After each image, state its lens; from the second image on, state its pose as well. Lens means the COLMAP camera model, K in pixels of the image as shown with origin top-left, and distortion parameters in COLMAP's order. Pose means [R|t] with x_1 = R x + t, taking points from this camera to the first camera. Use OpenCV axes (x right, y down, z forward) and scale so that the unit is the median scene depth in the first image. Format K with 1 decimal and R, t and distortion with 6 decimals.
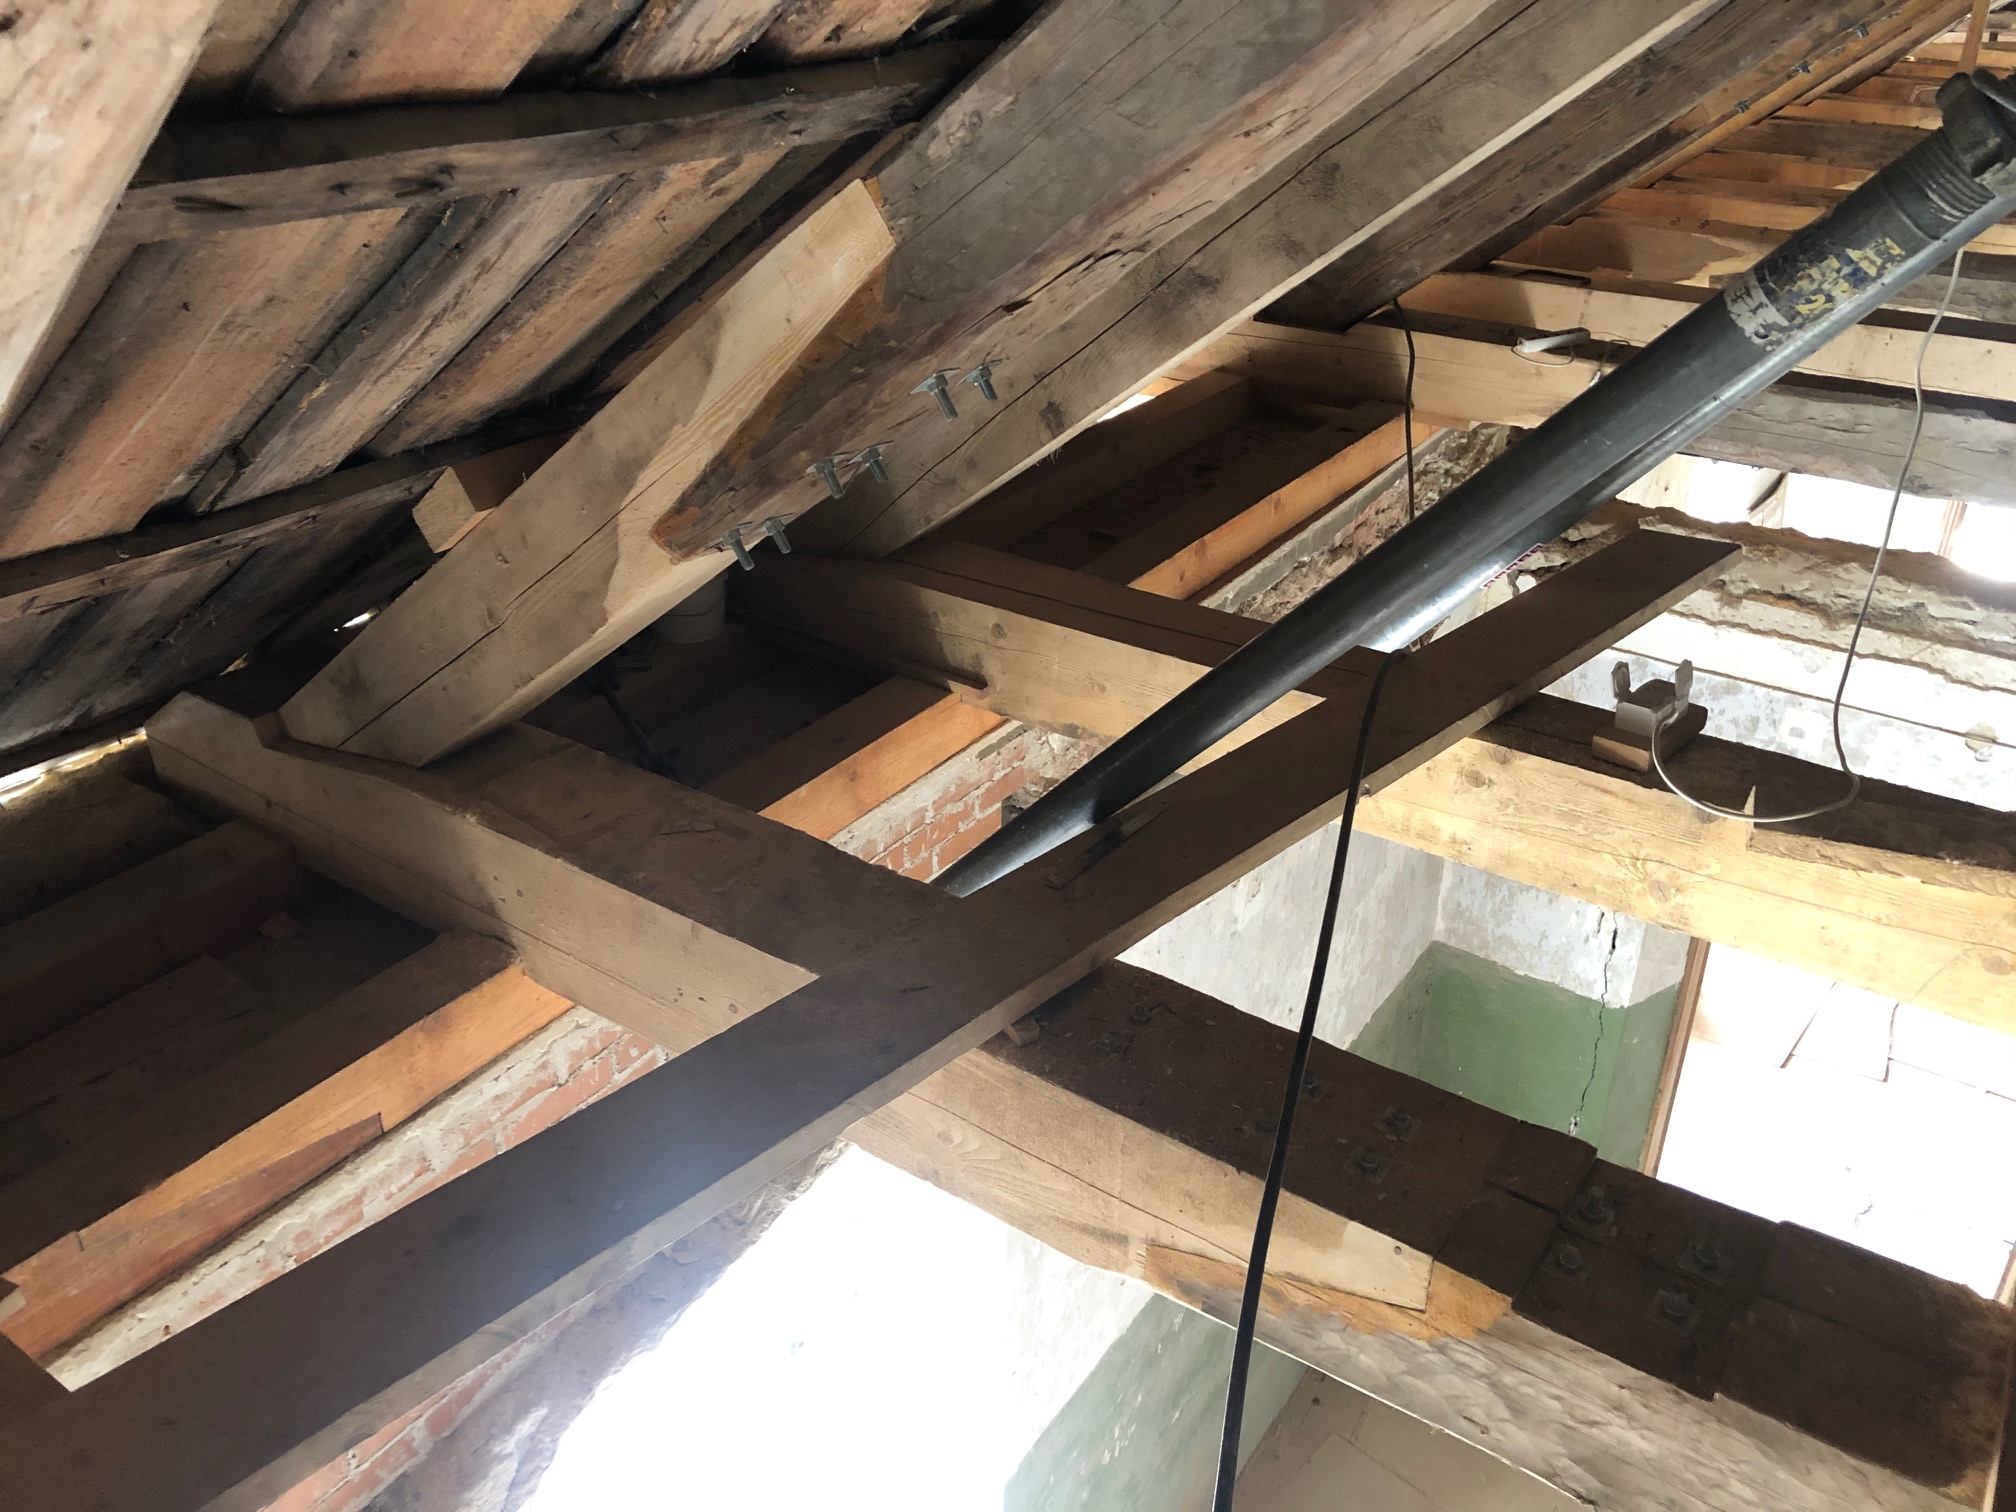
lens RADIAL K [[1613.9, 0, 1008.0], [0, 1613.9, 756.0], [0, 0, 1]] dist [0.015043, 0.105689]
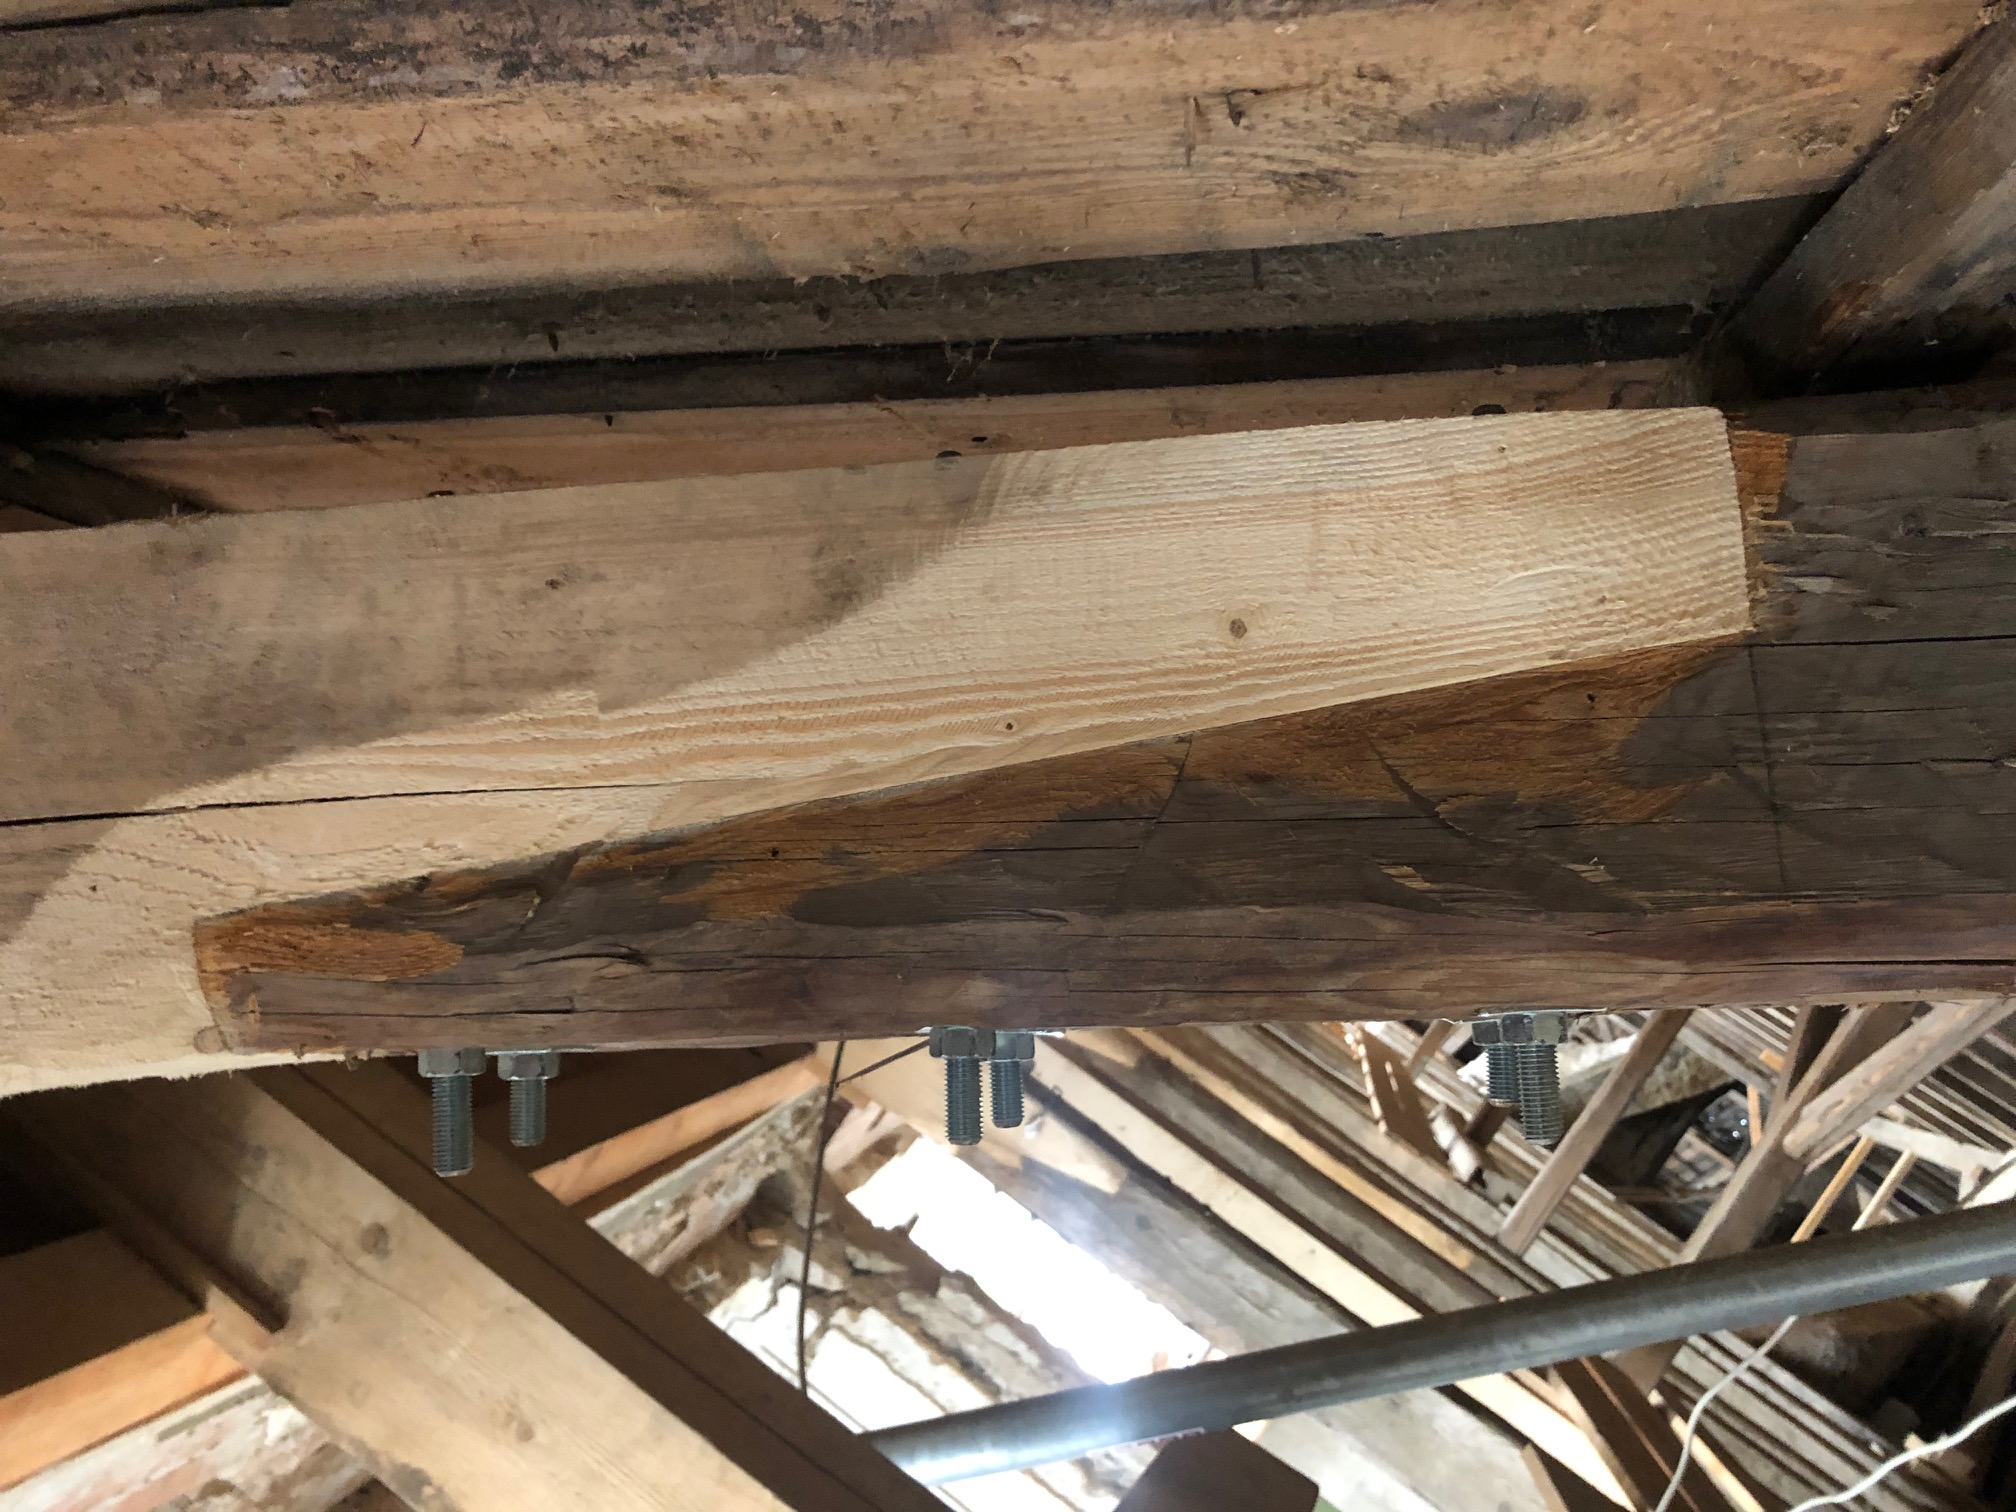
lens RADIAL K [[1613.9, 0, 1008.0], [0, 1613.9, 756.0], [0, 0, 1]] dist [0.015043, 0.105689]
pose [[0.756828, 0.500663, 0.420177, -0.179528], [-0.326107, 0.846363, -0.421098, -0.062487], [-0.566450, 0.181676, 0.803821, 0.481653]]
